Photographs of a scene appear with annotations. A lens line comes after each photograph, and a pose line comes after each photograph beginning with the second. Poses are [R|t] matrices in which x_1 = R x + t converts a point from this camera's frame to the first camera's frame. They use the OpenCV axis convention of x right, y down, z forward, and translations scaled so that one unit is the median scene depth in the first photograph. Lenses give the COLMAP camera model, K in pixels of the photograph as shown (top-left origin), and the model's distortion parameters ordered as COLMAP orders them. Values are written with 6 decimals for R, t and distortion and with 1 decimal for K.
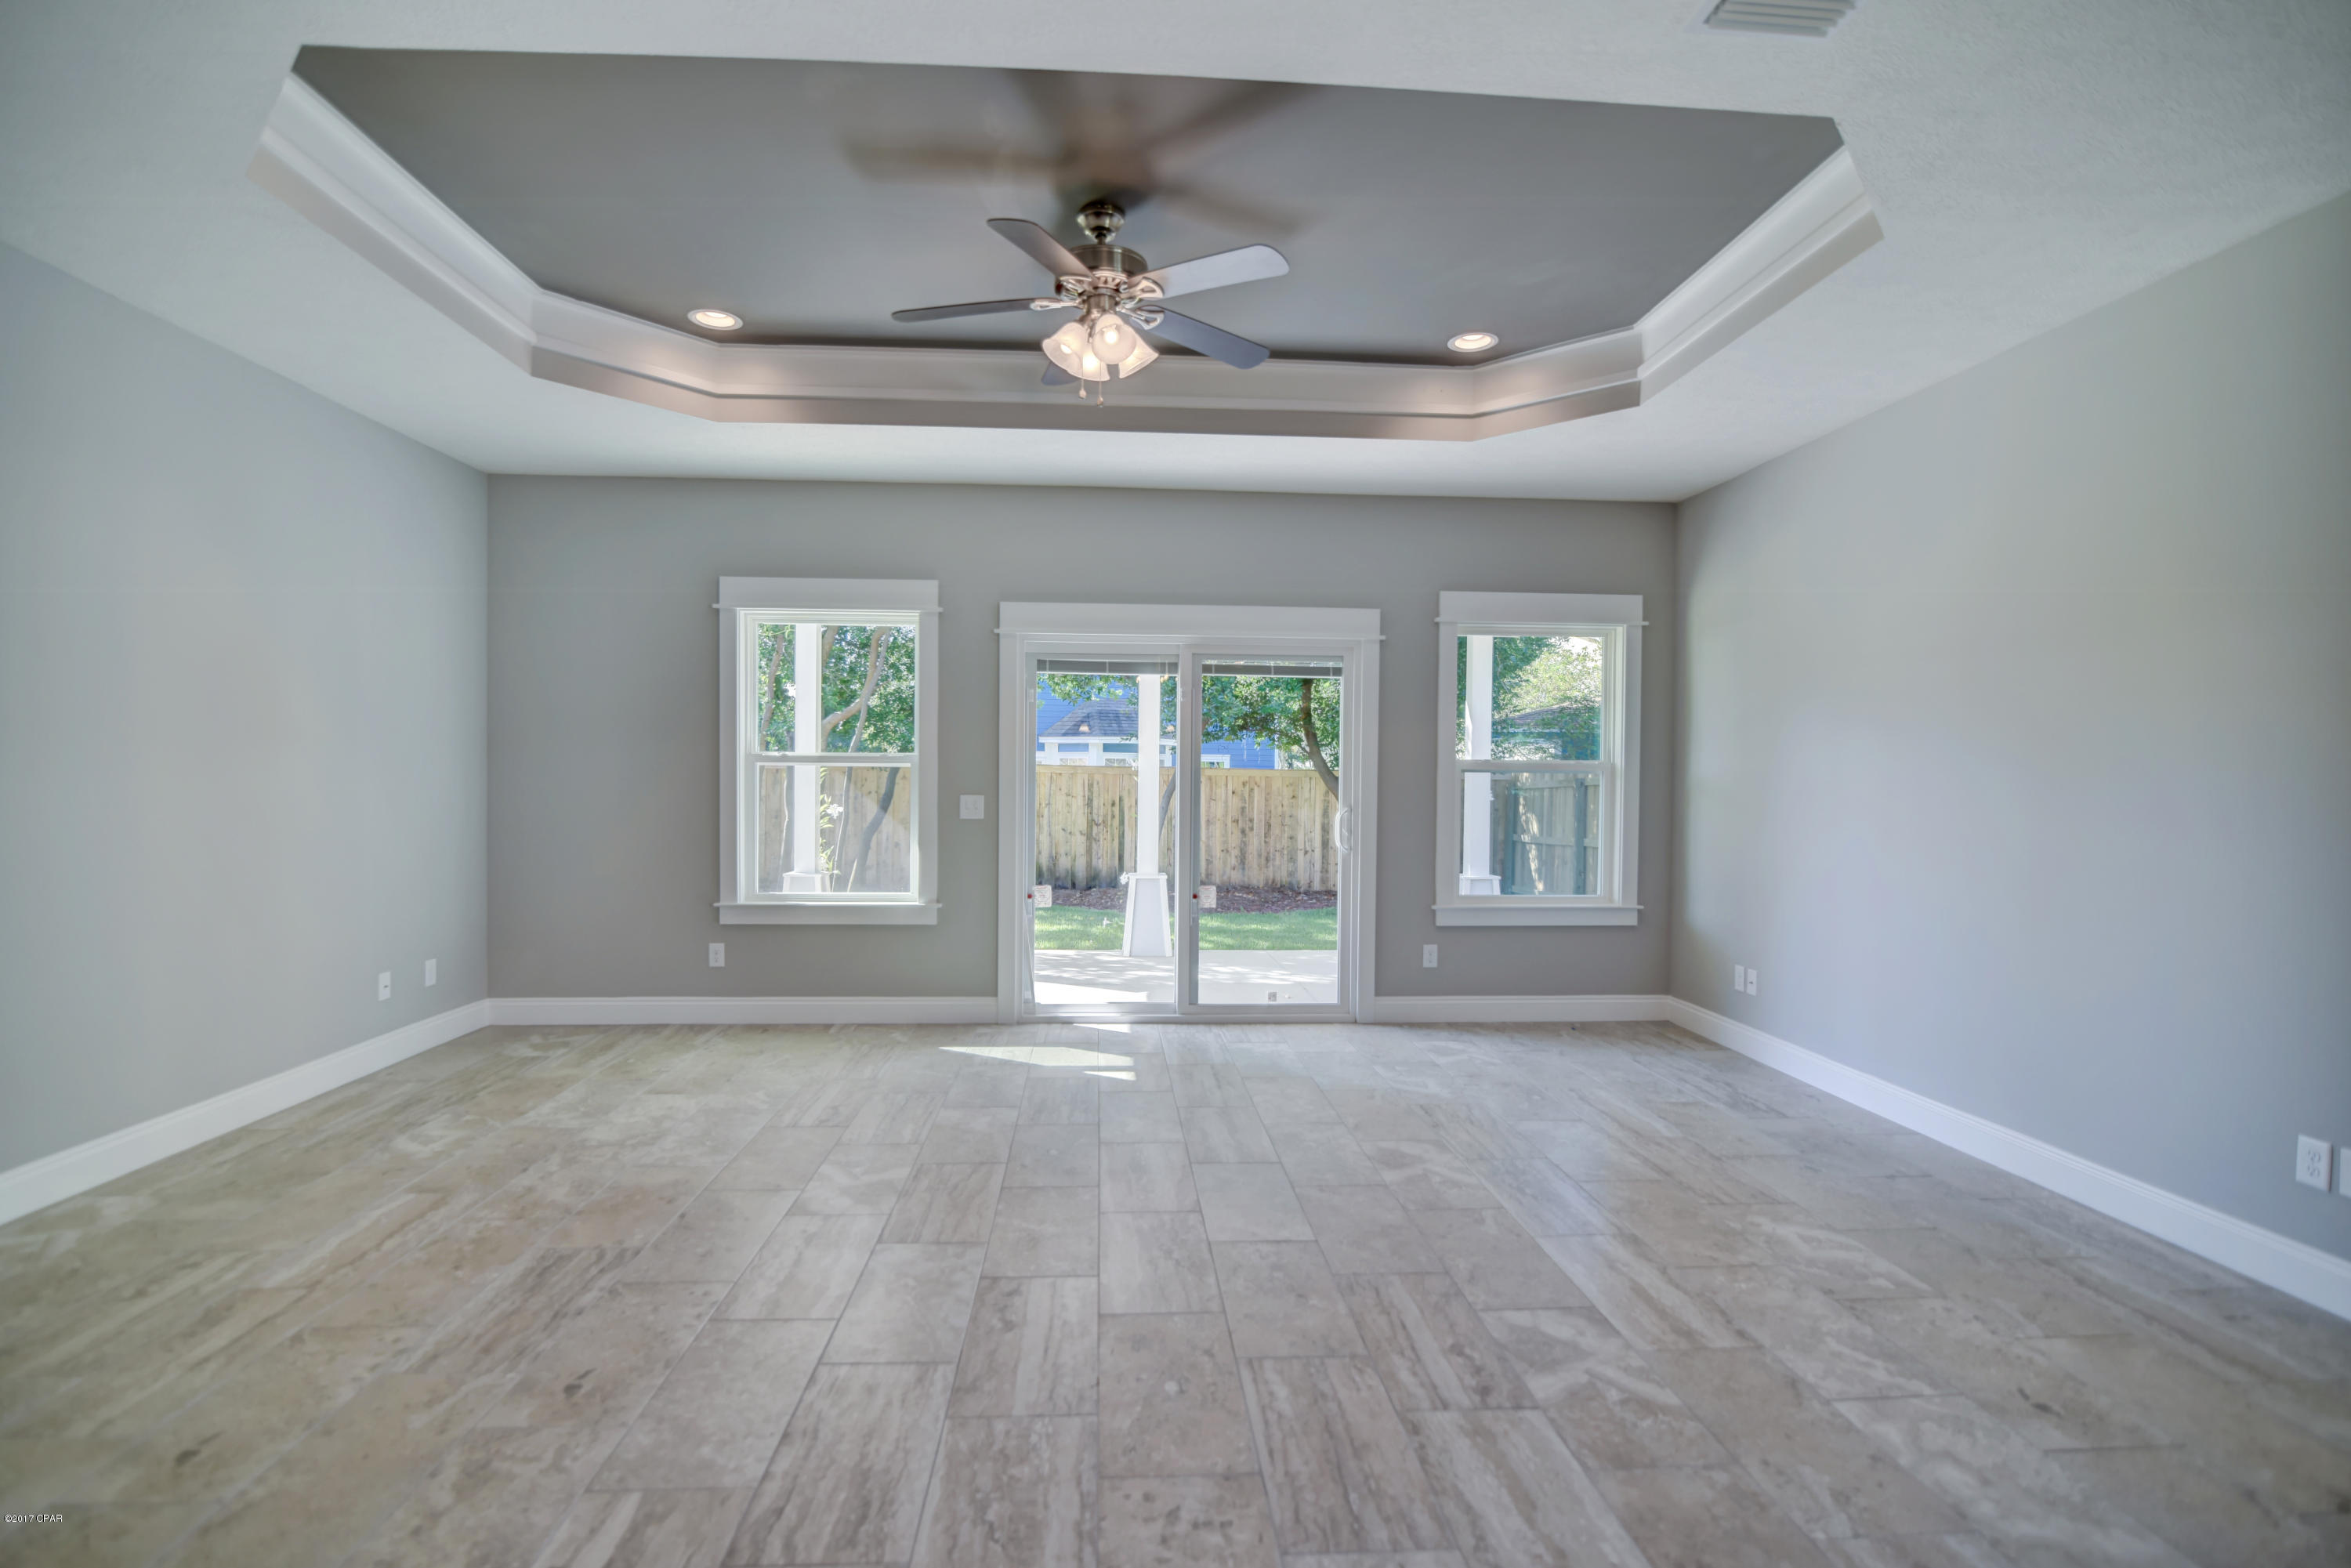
lens RADIAL K [[1086.1, 0, 1166.6], [0, 1086.1, 794.6], [0, 0, 1]] dist [-0.019323, 0.000933]
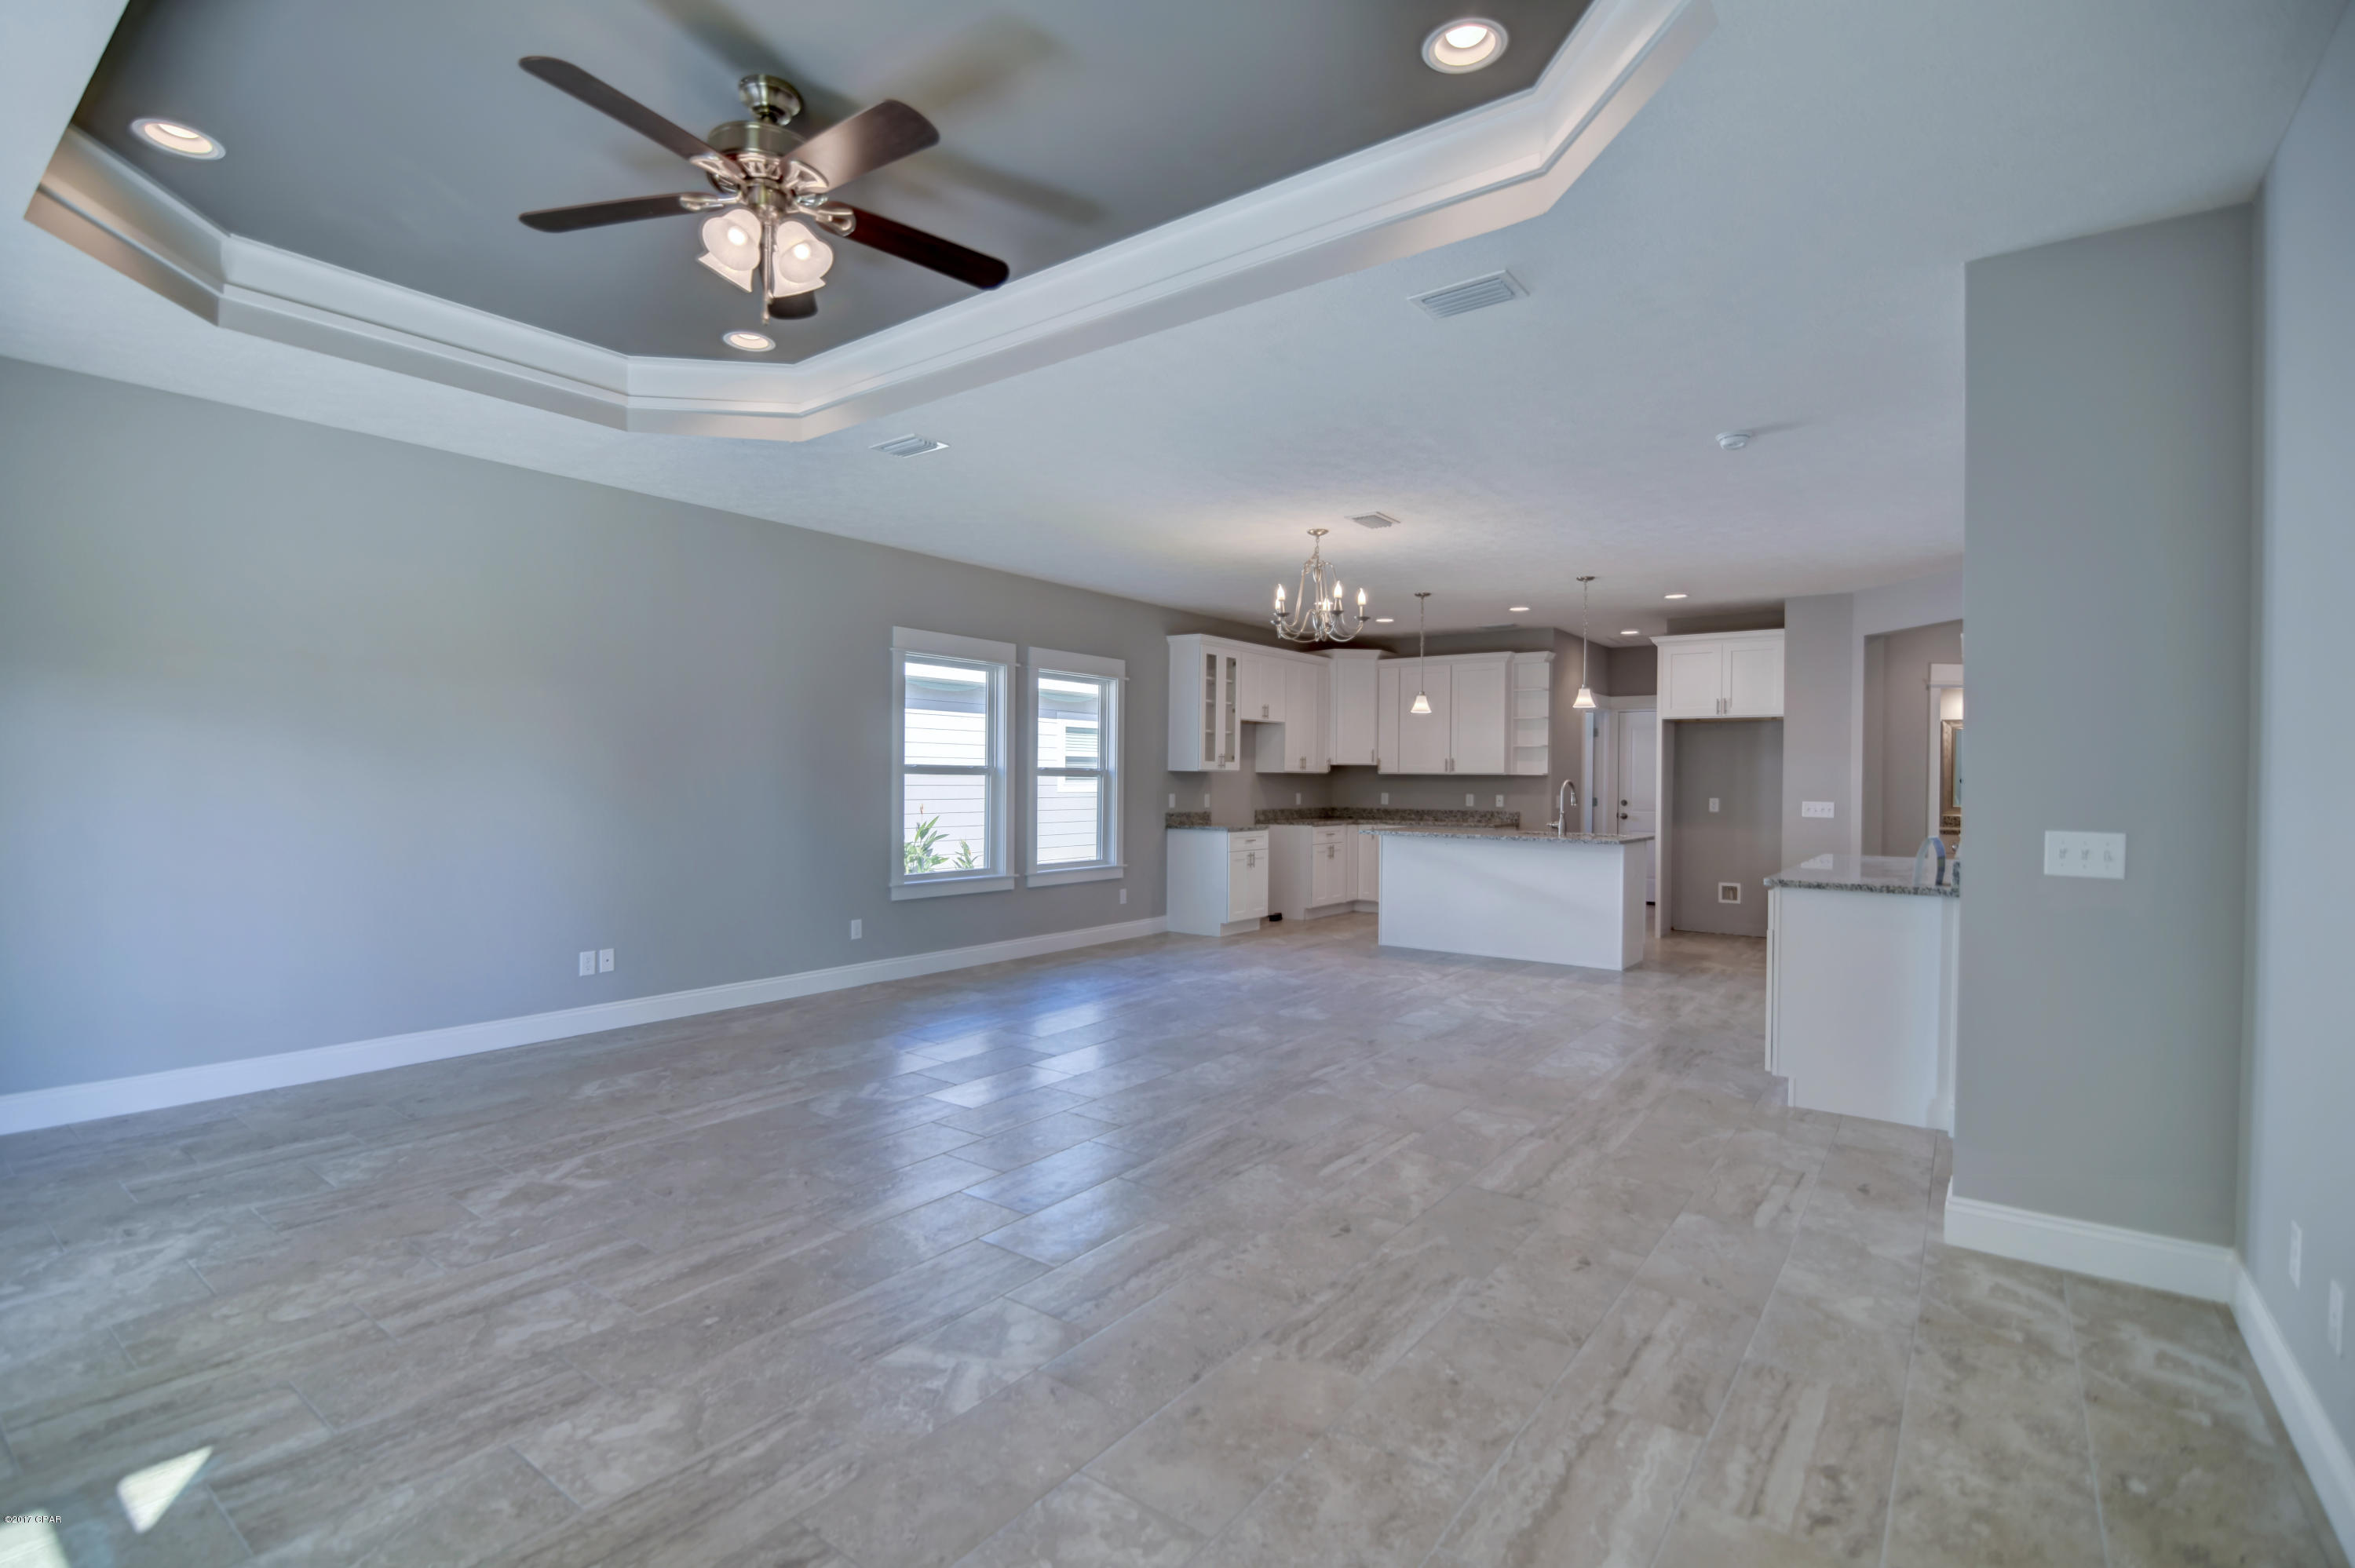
lens RADIAL K [[1087.4, 0, 1163.7], [0, 1087.4, 784.9], [0, 0, 1]] dist [-0.019863, 0.001008]
pose [[-0.758248, -0.020210, 0.651653, -0.610699], [-0.004095, 0.999647, 0.026238, -0.027023], [-0.651953, 0.017226, -0.758063, 1.055150]]
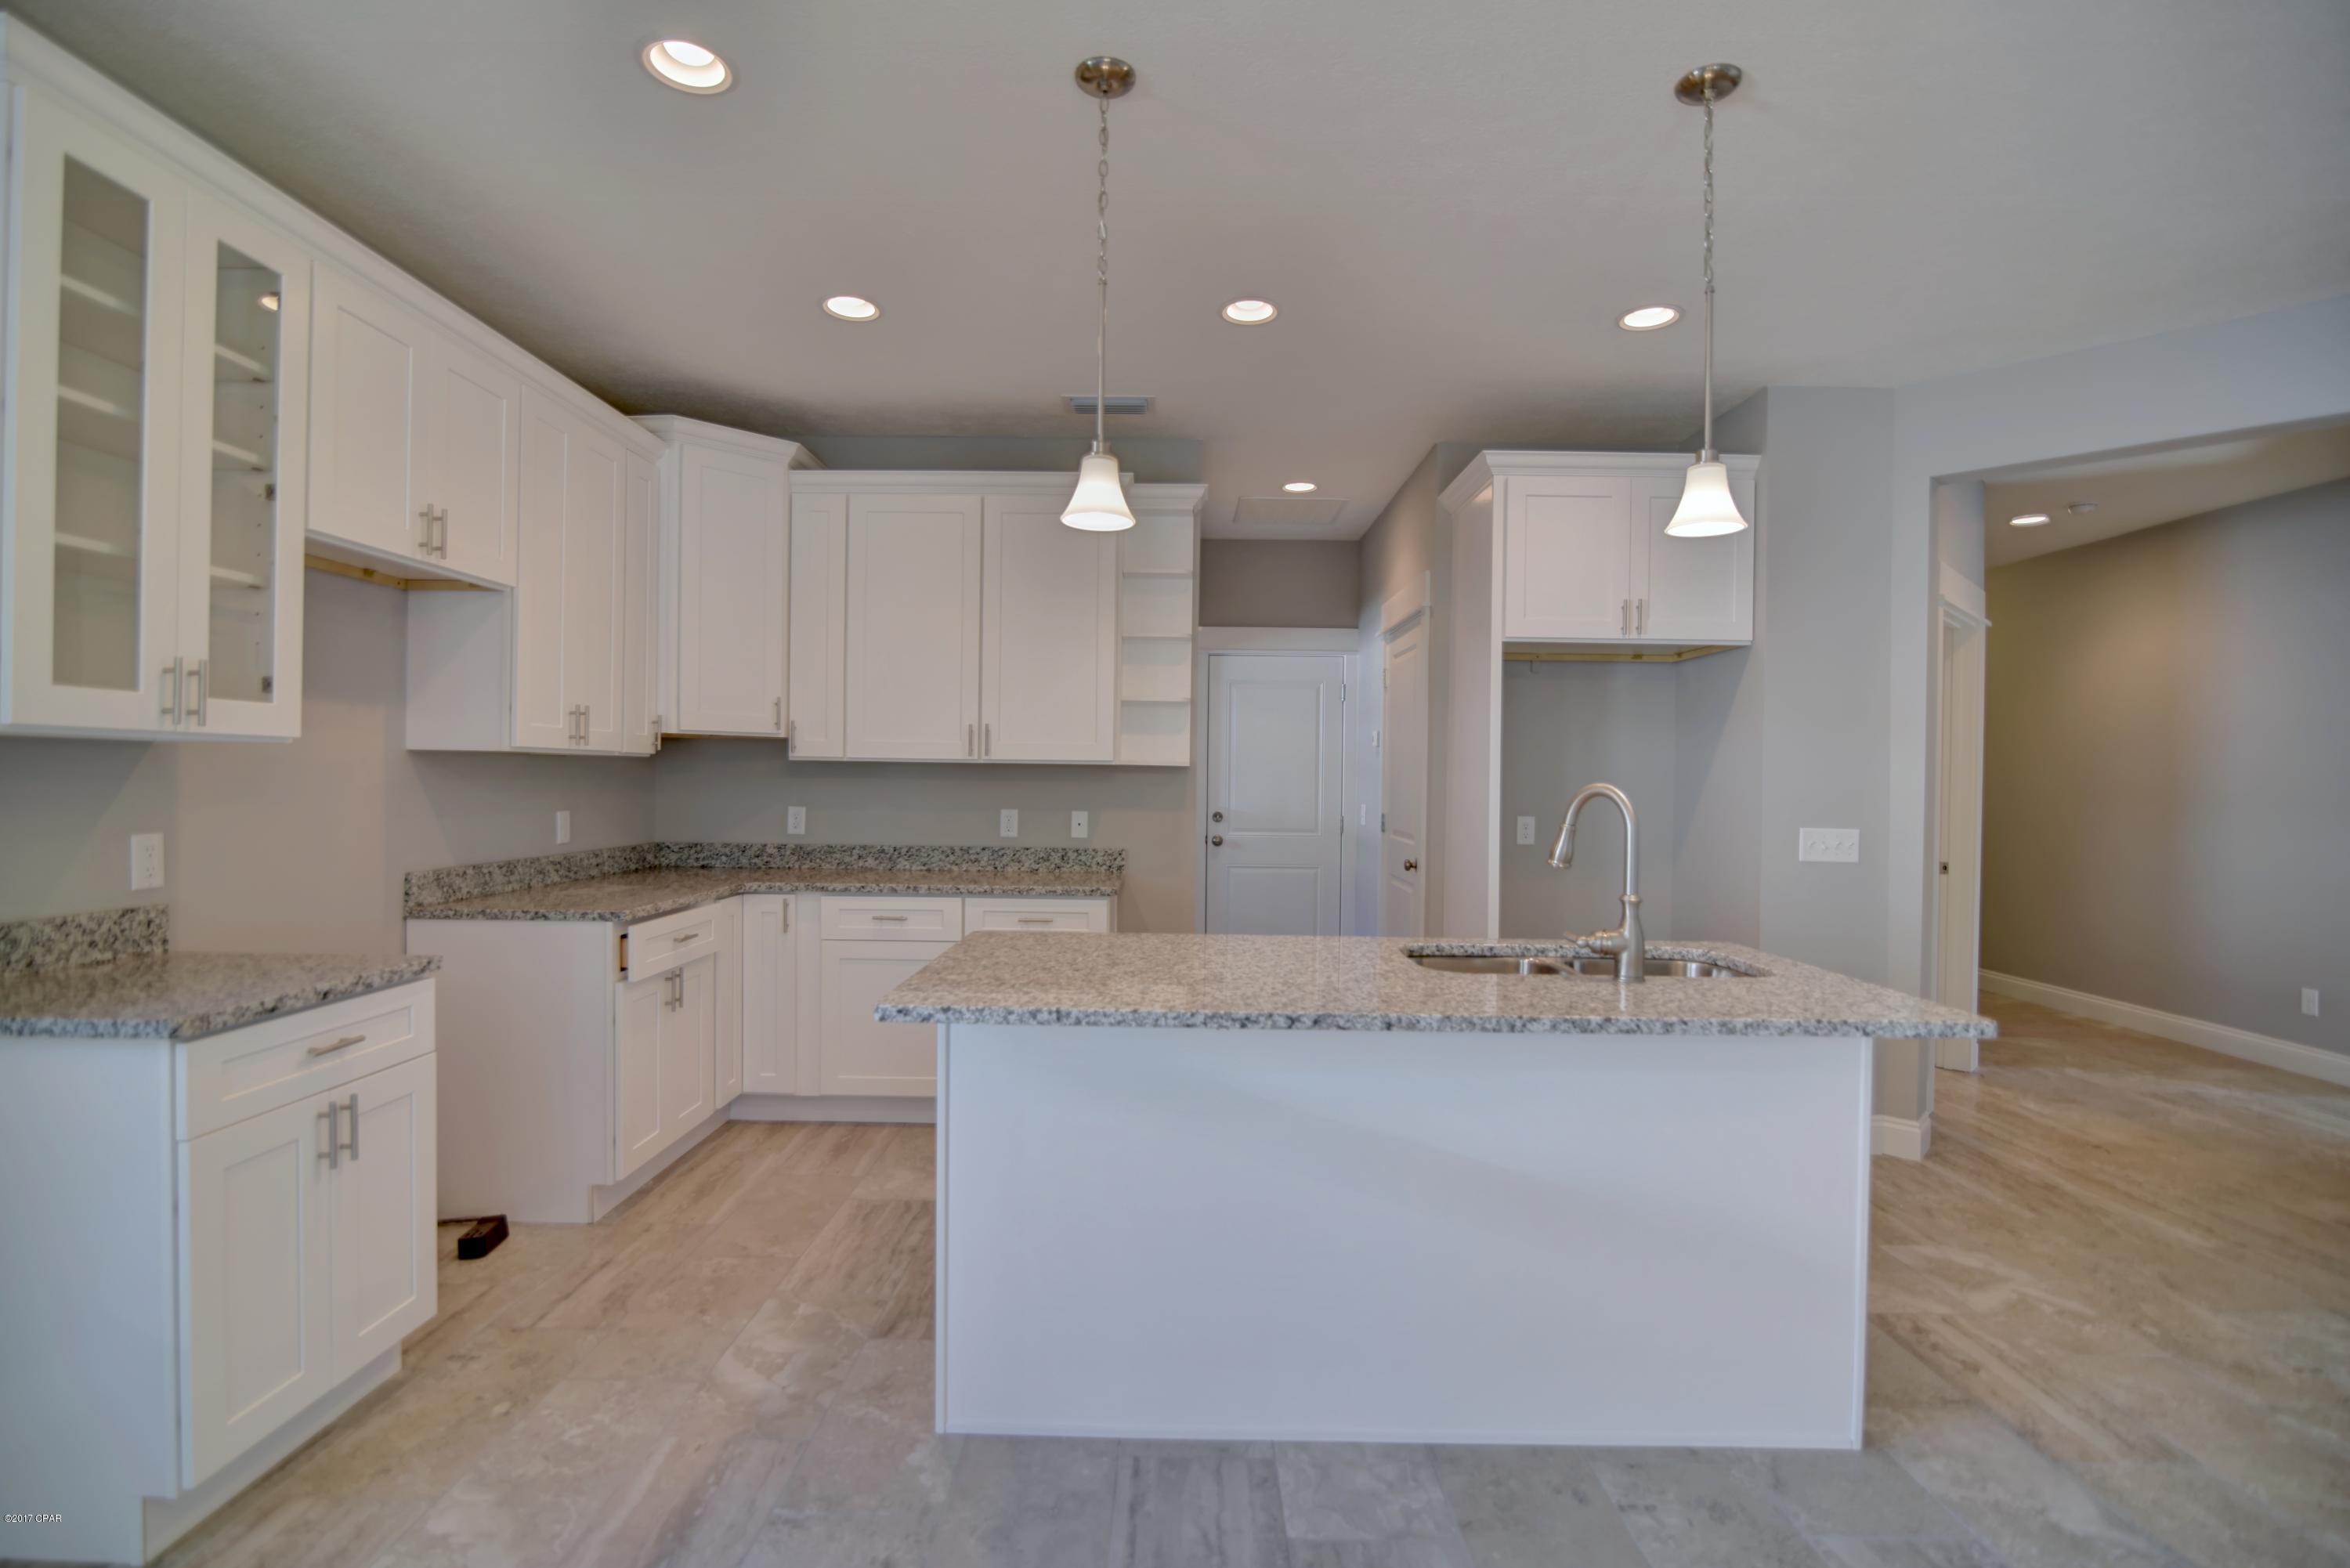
lens RADIAL K [[1085.2, 0, 1161.2], [0, 1085.2, 784.9], [0, 0, 1]] dist [-0.019863, 0.001008]
pose [[-0.996847, -0.023790, 0.075703, 0.183499], [-0.021882, 0.999424, 0.025936, -0.000485], [-0.076277, 0.024197, -0.996793, -0.132649]]
